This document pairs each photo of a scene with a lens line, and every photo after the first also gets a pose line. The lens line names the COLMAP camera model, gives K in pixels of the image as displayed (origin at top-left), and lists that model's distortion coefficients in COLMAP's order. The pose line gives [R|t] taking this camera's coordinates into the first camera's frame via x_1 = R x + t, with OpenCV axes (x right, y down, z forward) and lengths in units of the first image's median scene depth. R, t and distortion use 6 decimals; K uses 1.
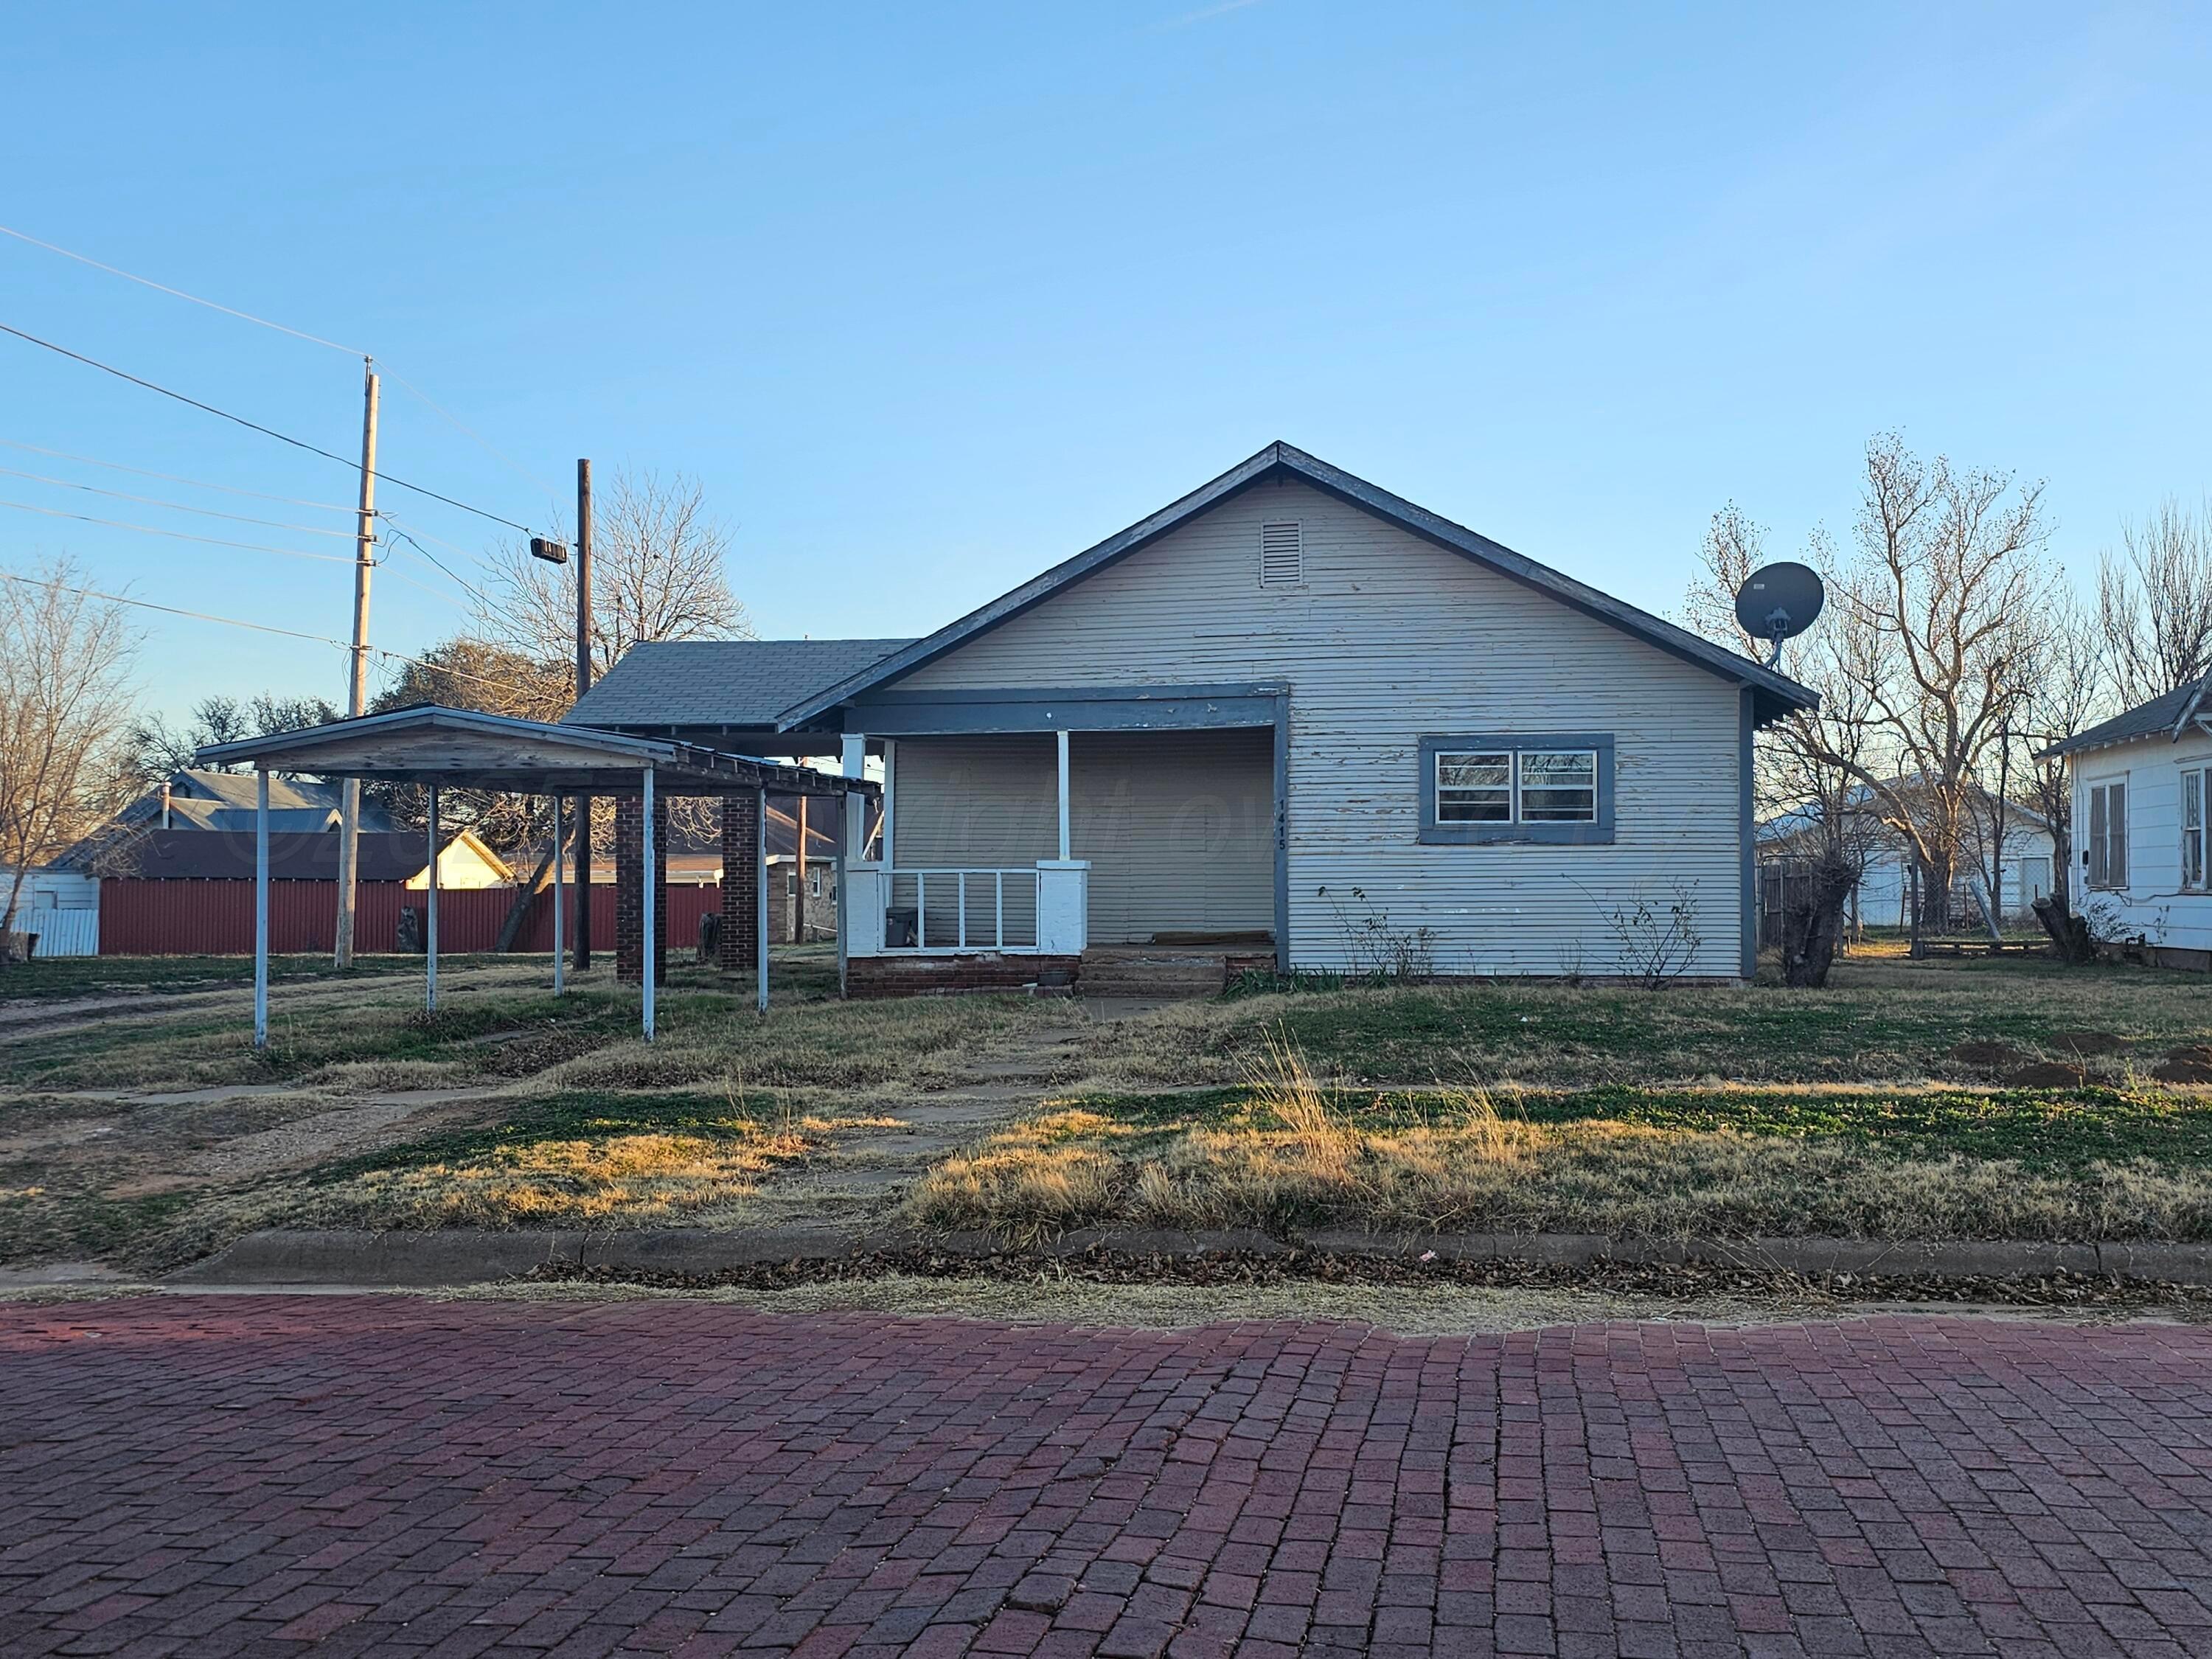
lens RADIAL K [[2123.7, 0, 1113.7], [0, 2123.7, 853.2], [0, 0, 1]] dist [0.124114, 0.000000]
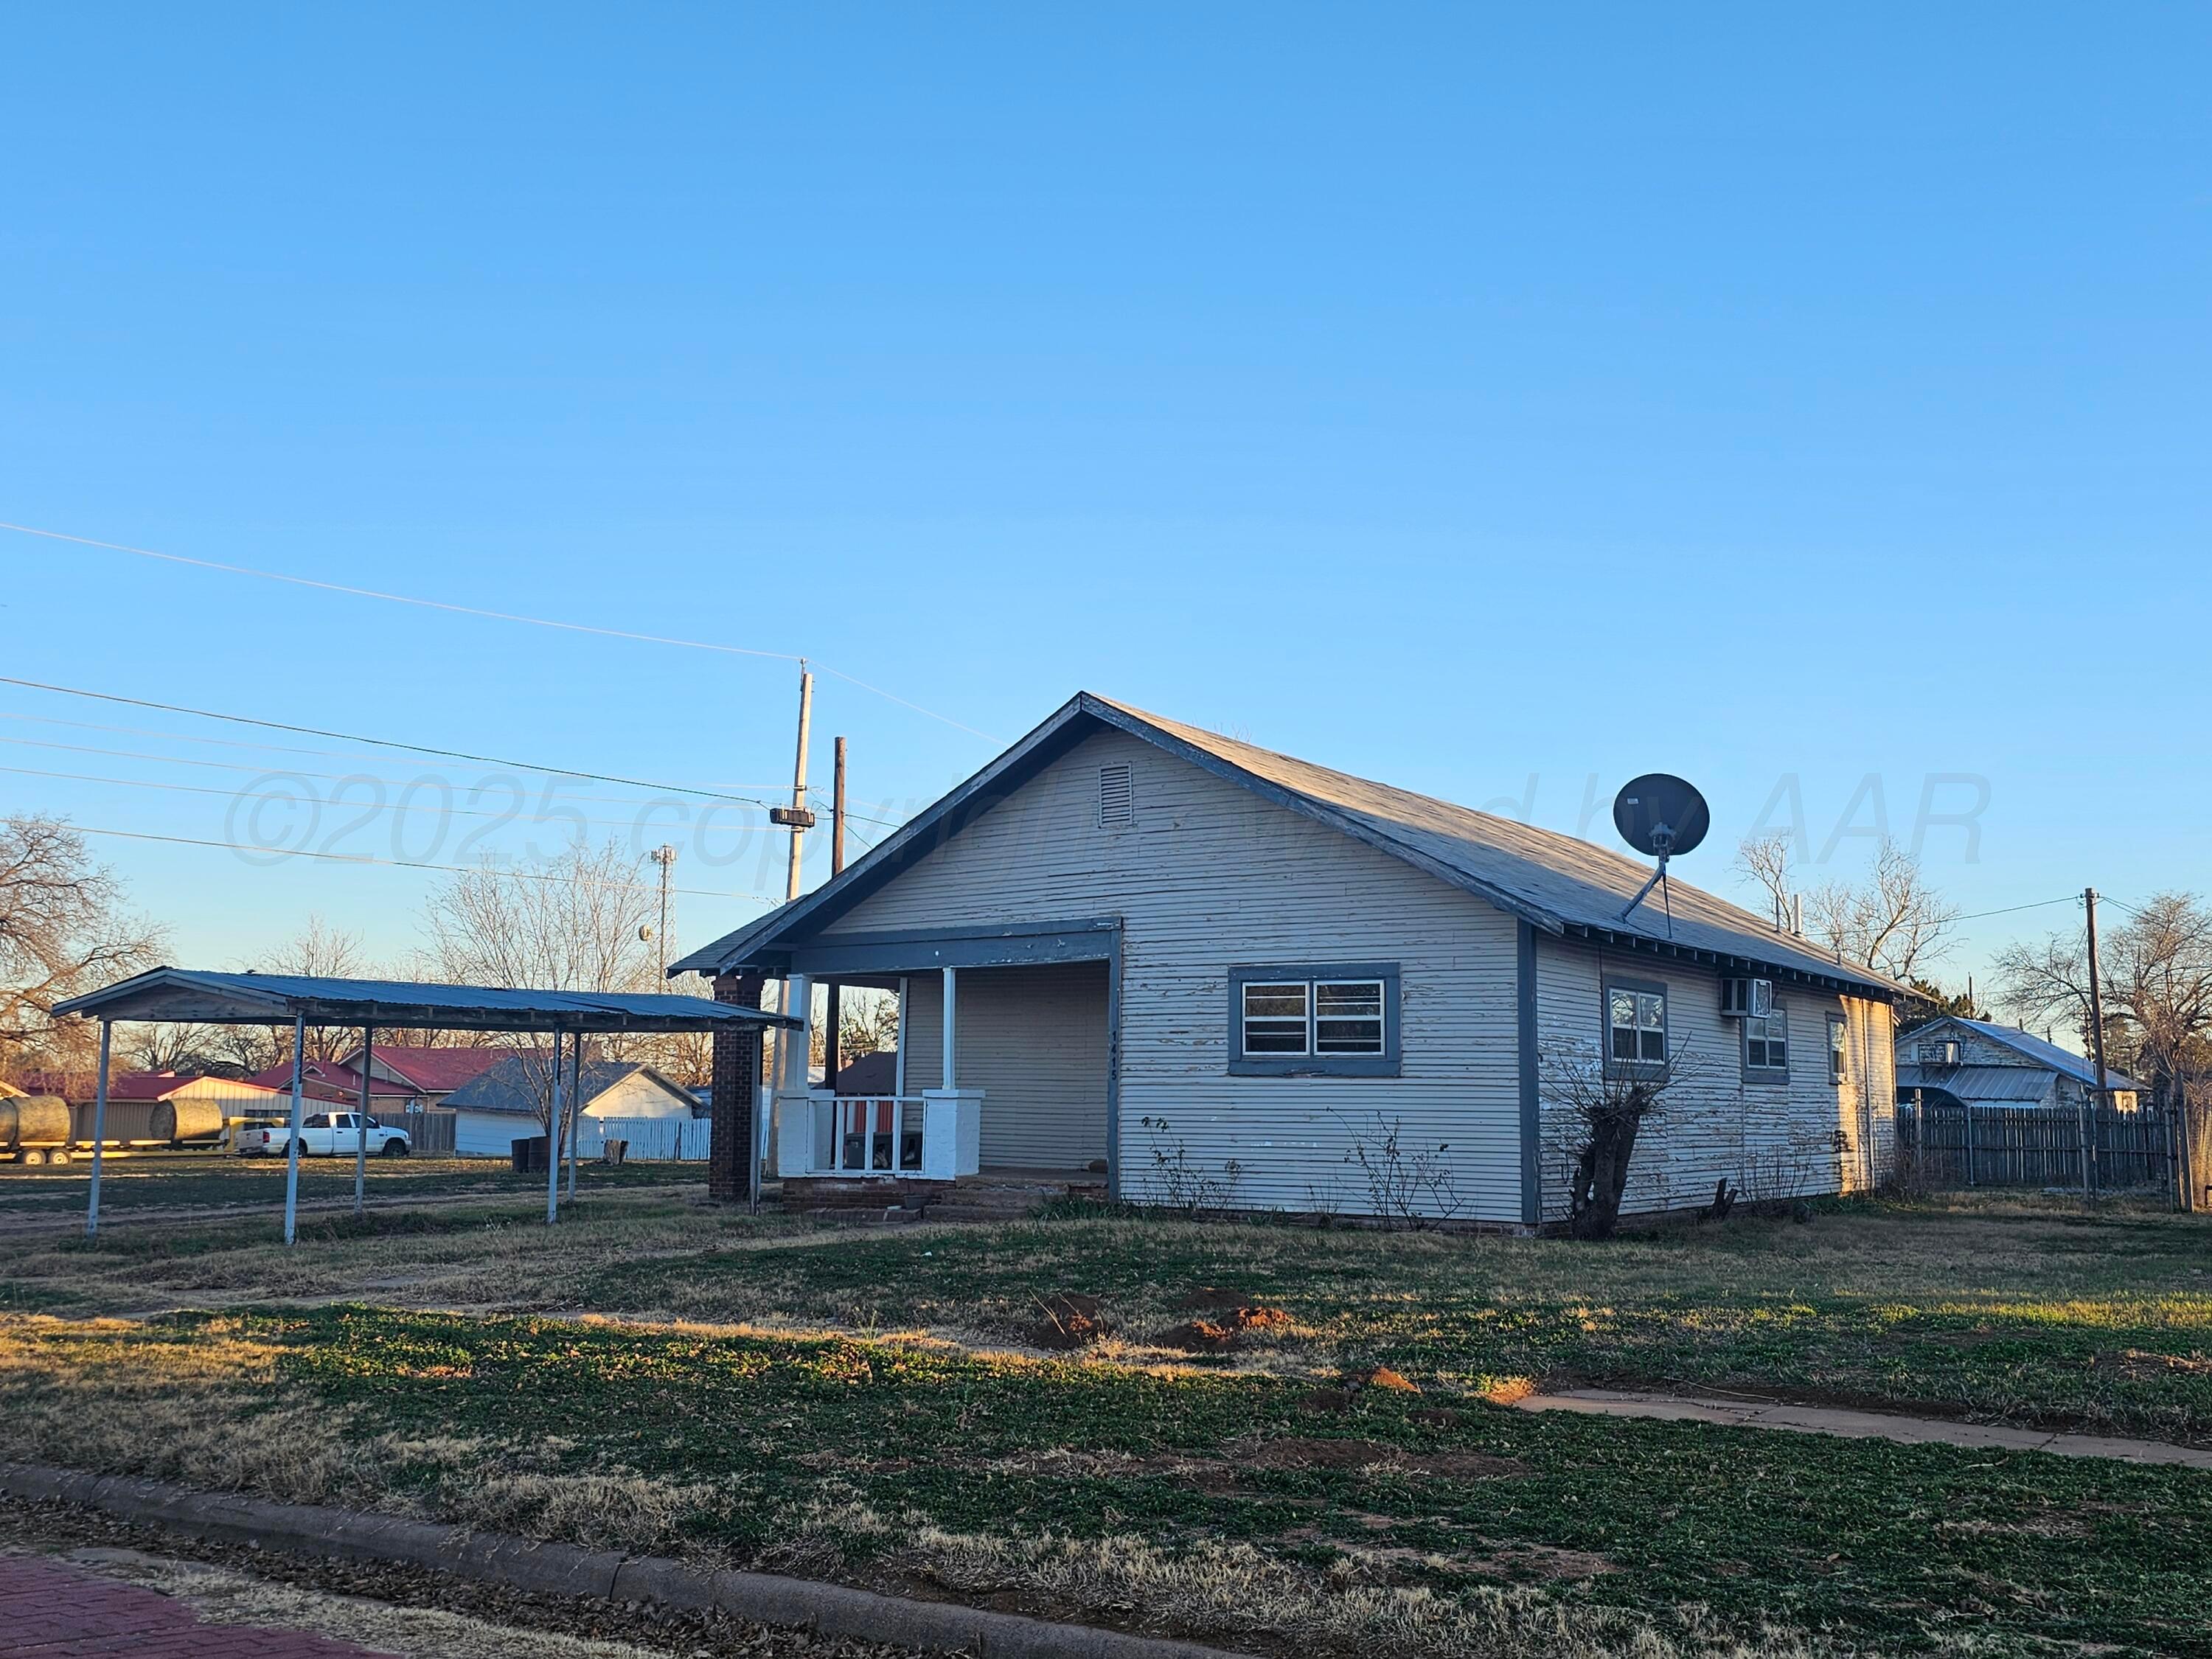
lens RADIAL K [[2123.7, 0, 1101.8], [0, 2123.7, 812.3], [0, 0, 1]] dist [0.124114, 0.000000]
pose [[0.891640, -0.050733, -0.449895, 0.542732], [-0.005291, 0.992466, -0.122403, -0.004238], [0.452715, 0.111520, 0.884654, 0.073942]]
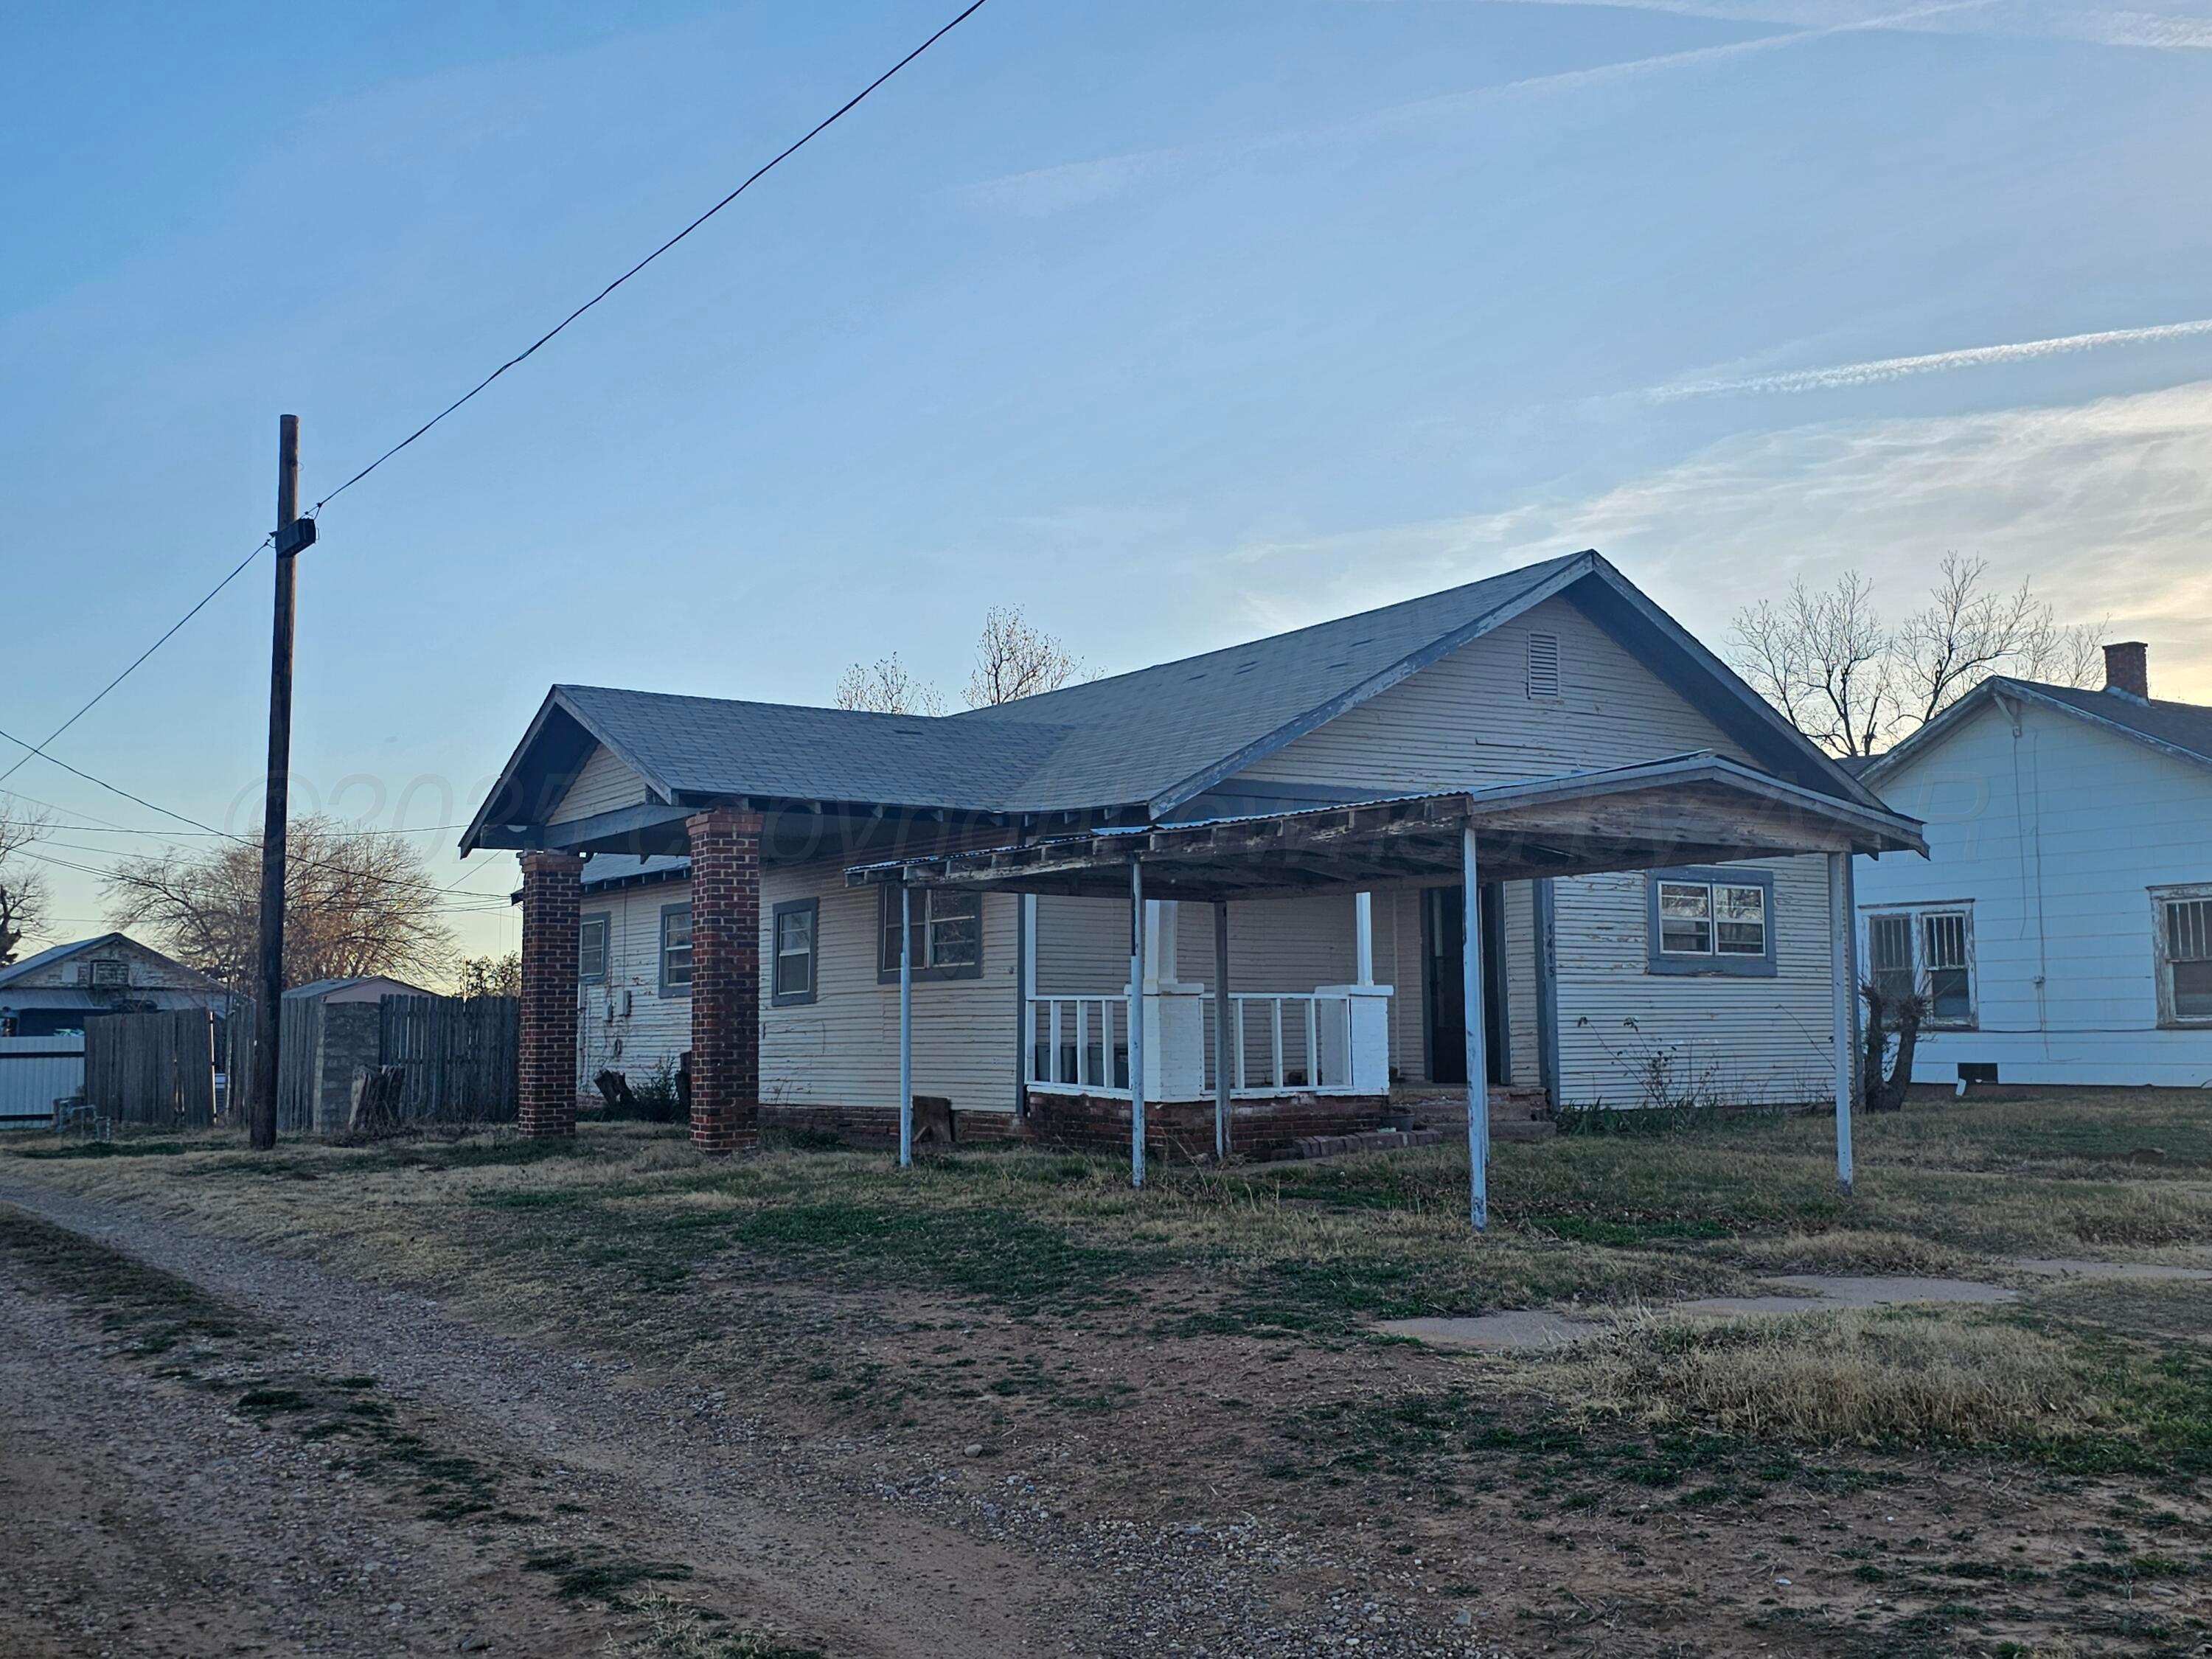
lens RADIAL K [[2123.7, 0, 1091.3], [0, 2123.7, 825.0], [0, 0, 1]] dist [0.124114, 0.000000]
pose [[0.754969, 0.061972, 0.652826, -0.694605], [-0.004873, 0.996027, -0.088917, 0.016370], [-0.655743, 0.063949, 0.752271, 0.418378]]
